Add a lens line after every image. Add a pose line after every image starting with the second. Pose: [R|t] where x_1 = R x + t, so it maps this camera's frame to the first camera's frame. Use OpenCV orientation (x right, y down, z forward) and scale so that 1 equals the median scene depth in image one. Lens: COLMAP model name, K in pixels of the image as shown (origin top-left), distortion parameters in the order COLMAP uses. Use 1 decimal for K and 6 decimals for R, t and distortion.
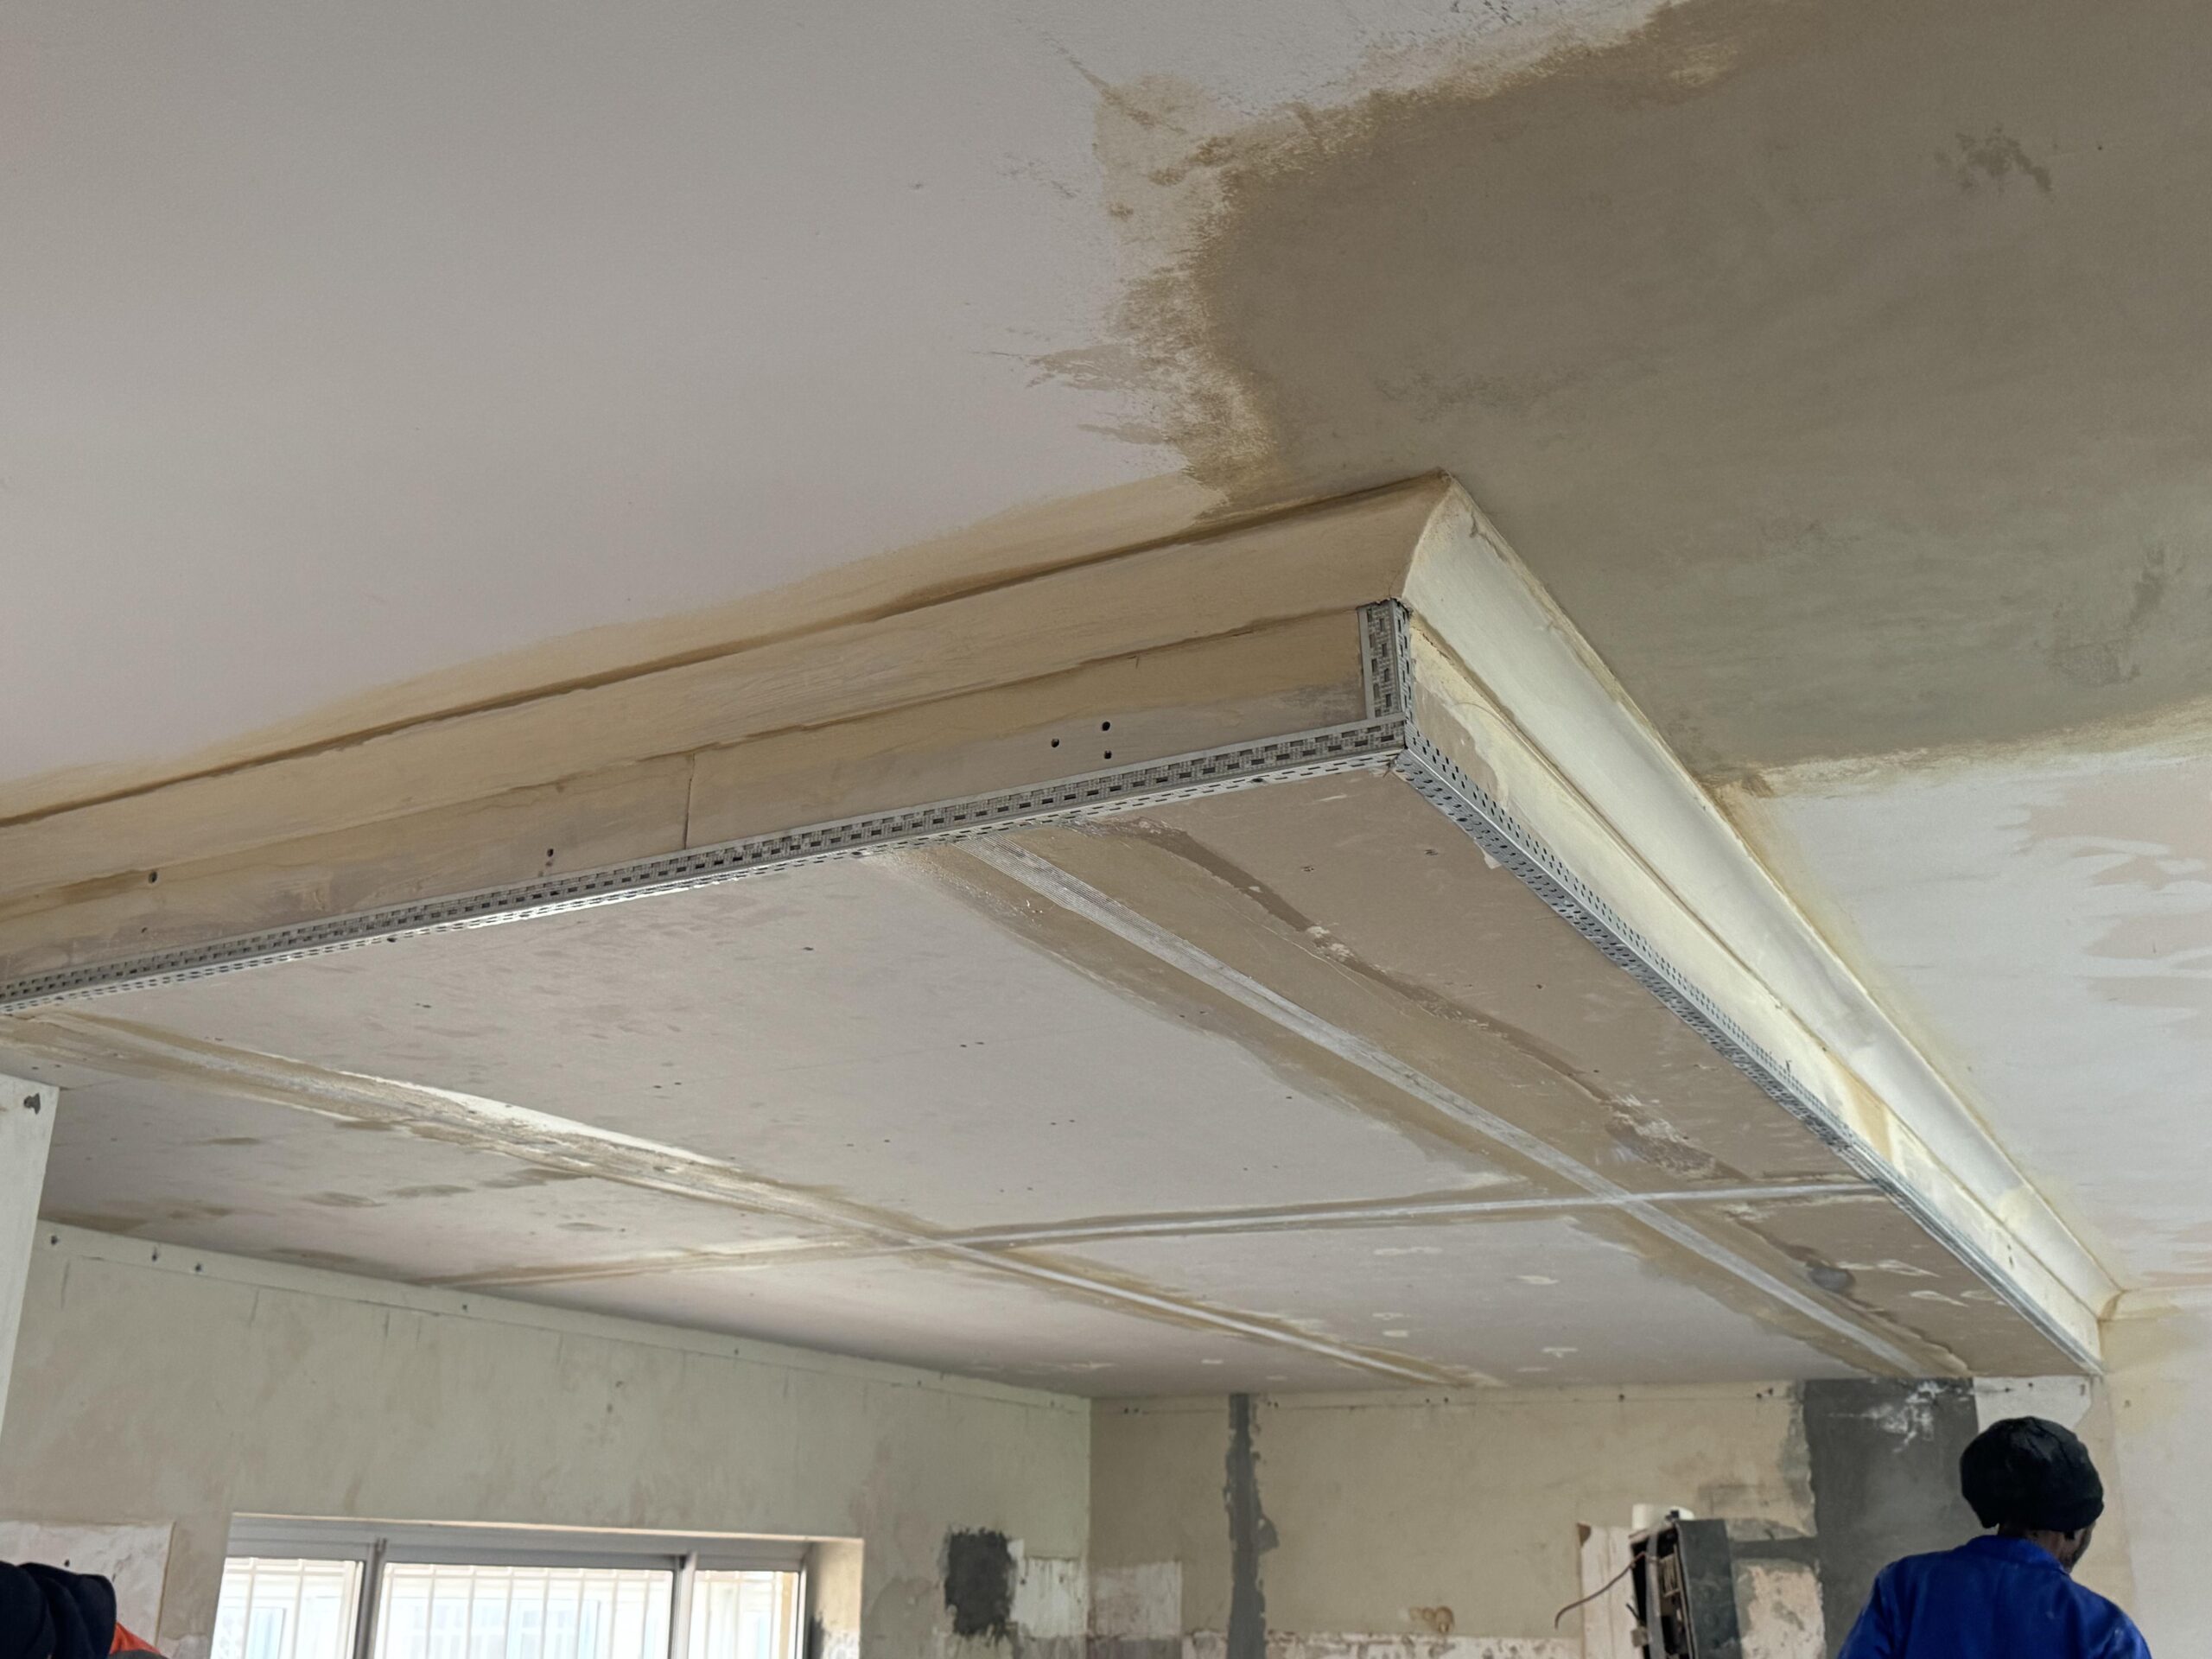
lens RADIAL K [[2199.0, 0, 1099.0], [0, 2199.0, 830.3], [0, 0, 1]] dist [0.070689, 0.000000]
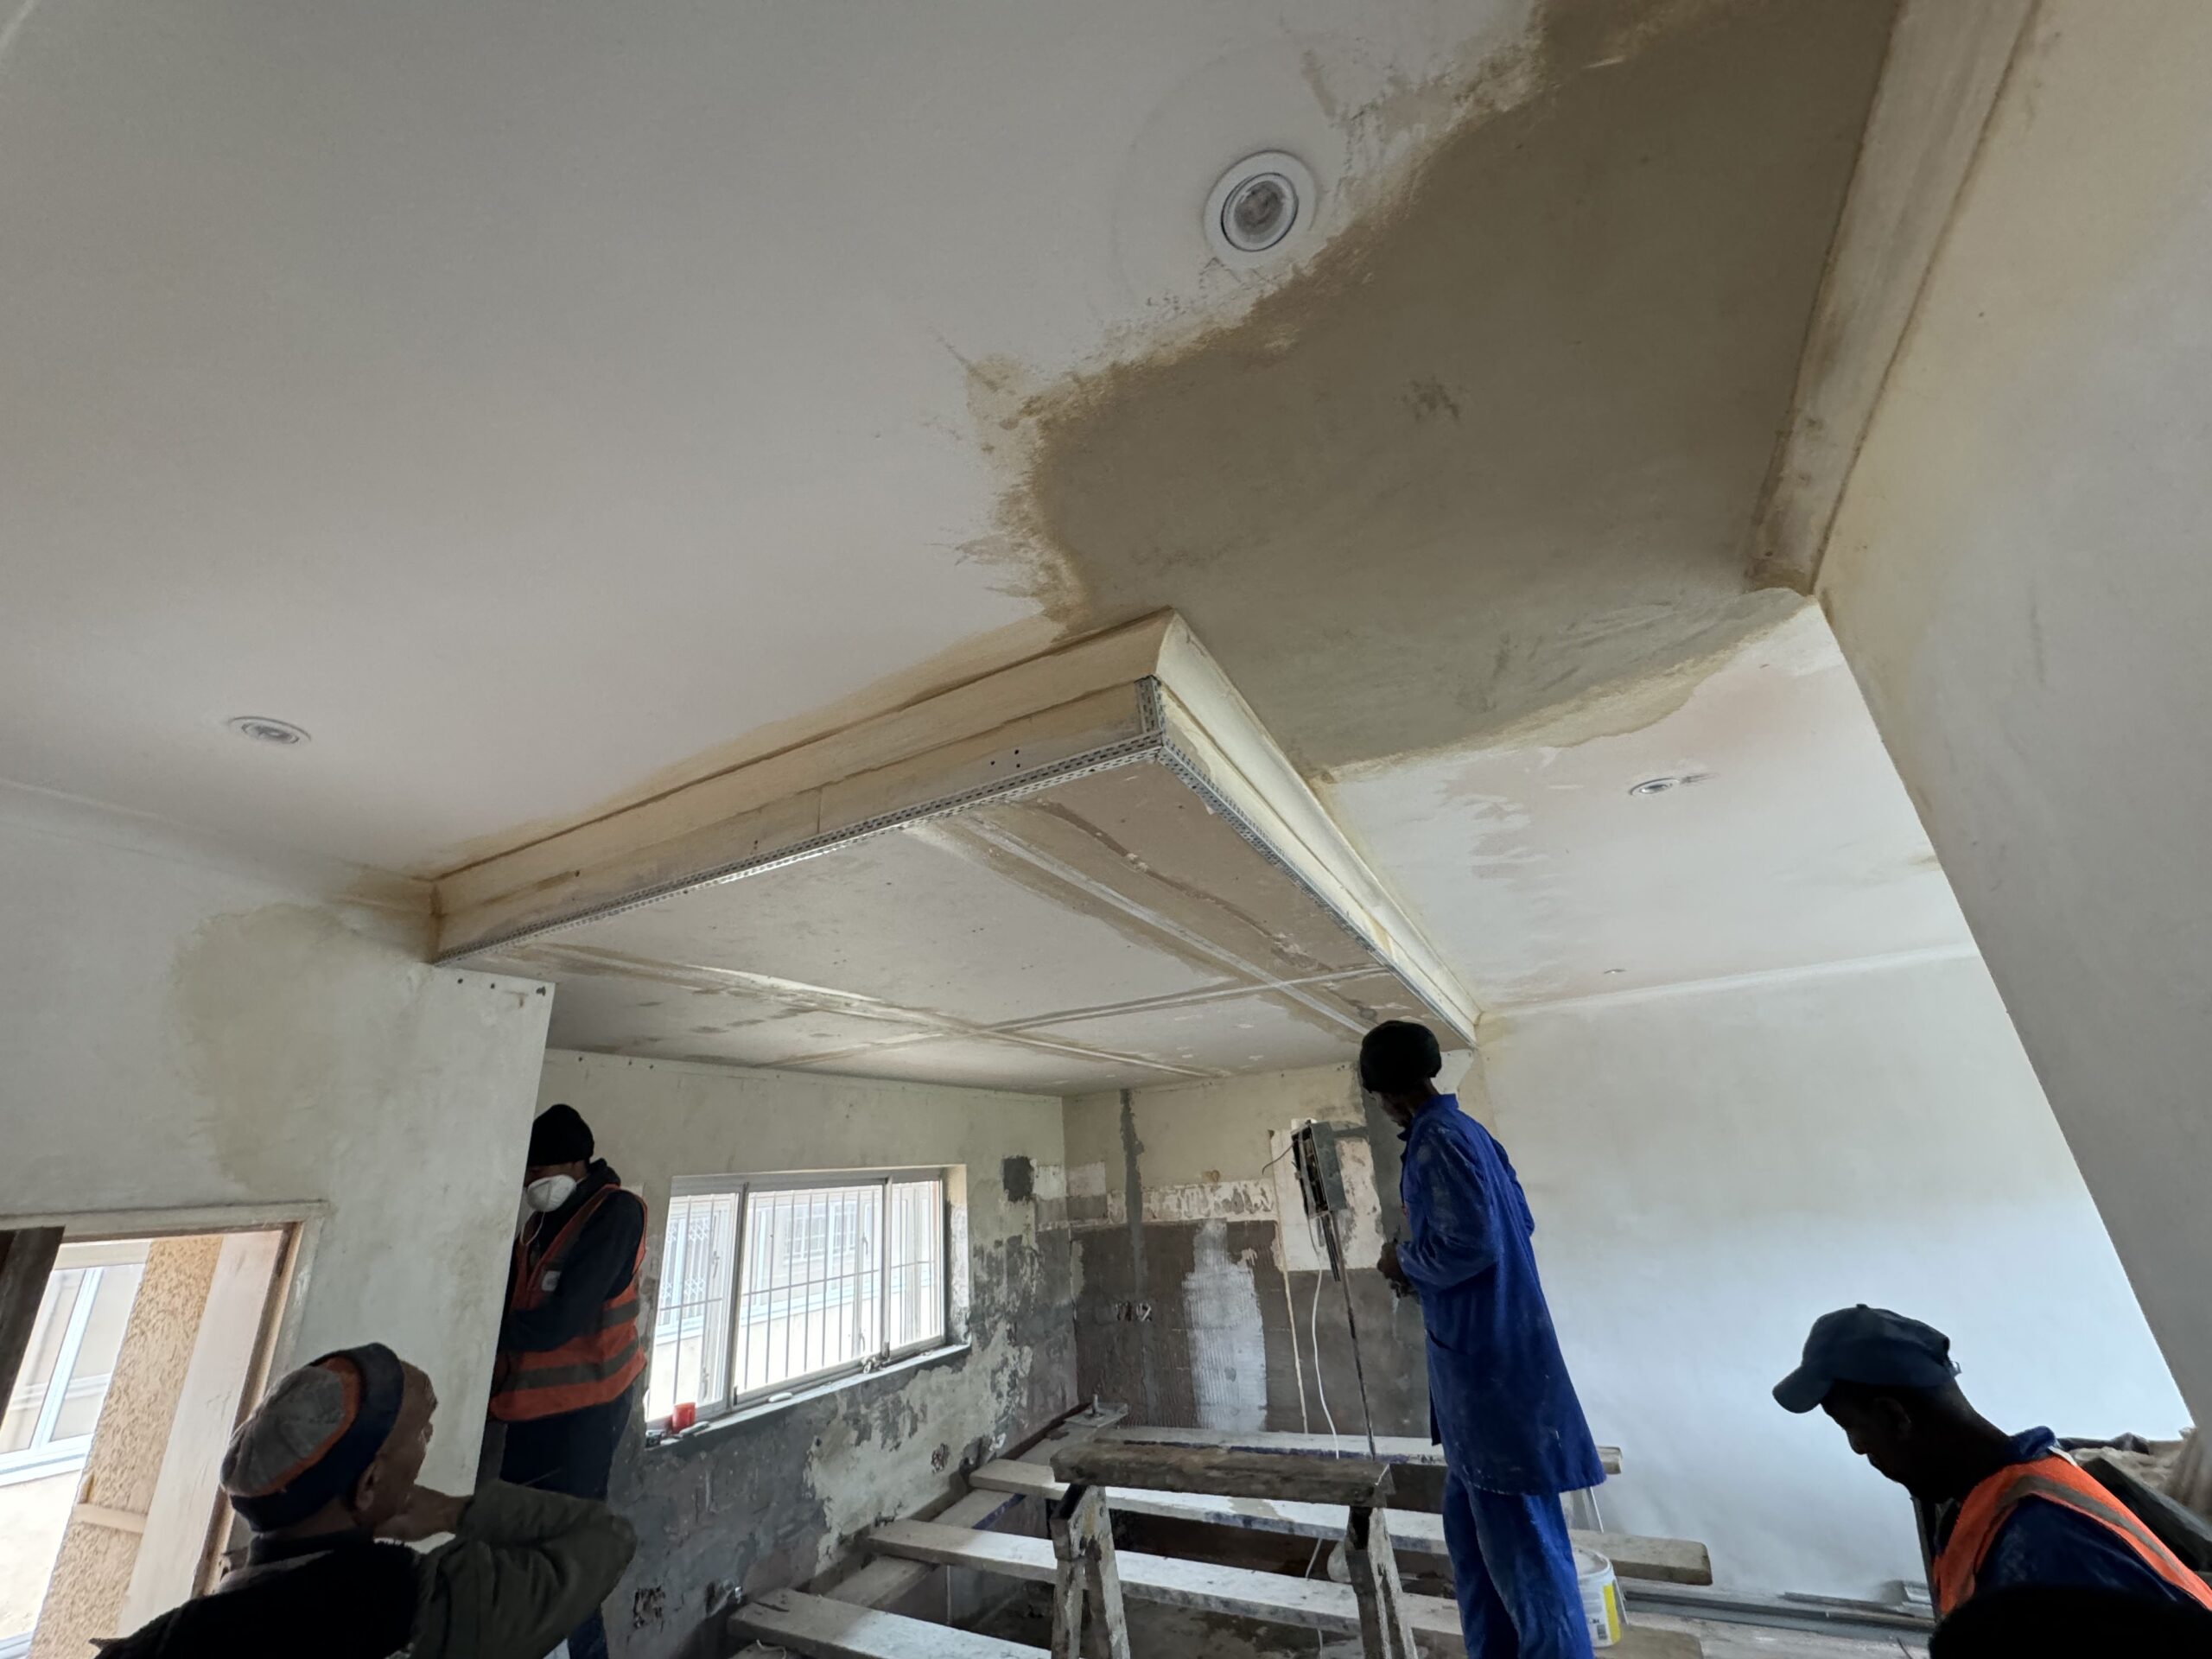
lens RADIAL K [[876.7, 0, 1095.6], [0, 876.7, 836.2], [0, 0, 1]] dist [0.000792, 0.000158]
pose [[0.996300, -0.072013, 0.046901, 0.023810], [0.073805, 0.996562, -0.037651, 0.048771], [-0.044028, 0.040973, 0.998190, 0.142246]]
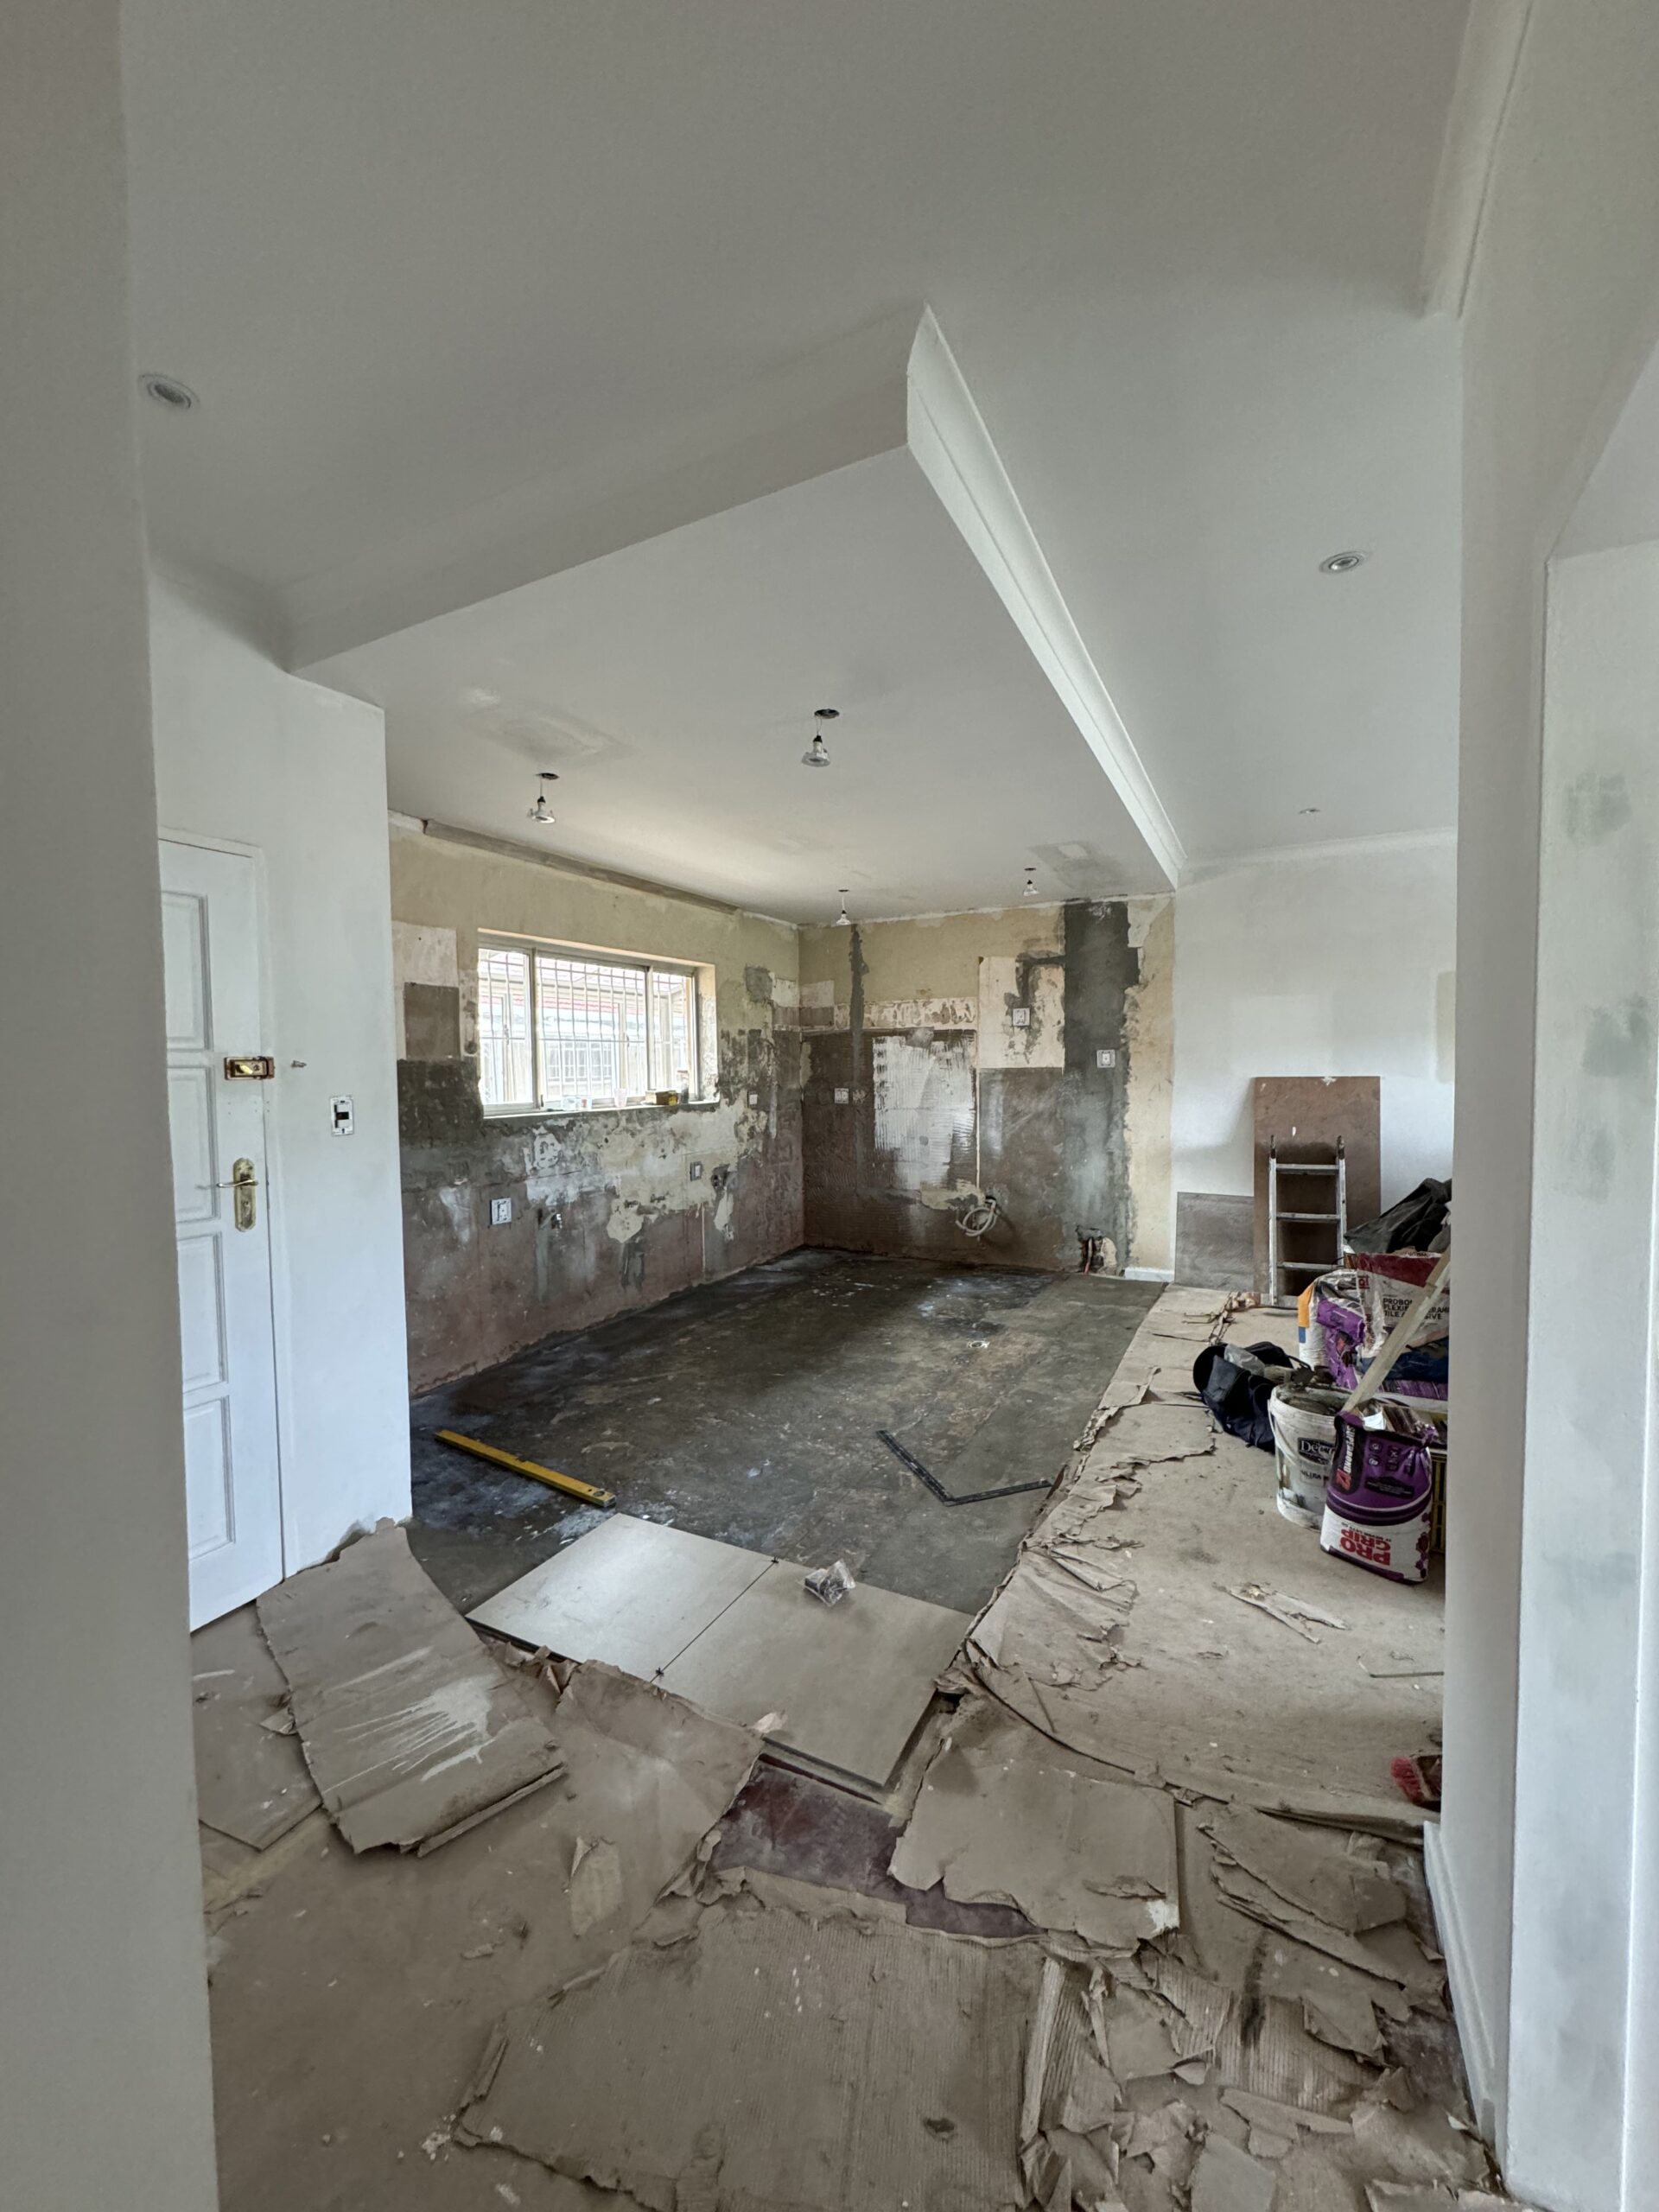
lens RADIAL K [[876.7, 0, 830.4], [0, 876.7, 1110.8], [0, 0, 1]] dist [0.000792, 0.000158]
pose [[0.999223, -0.030206, 0.025327, 0.005016], [0.018484, 0.926528, 0.375772, 0.194719], [-0.034817, -0.375012, 0.926366, -0.128672]]
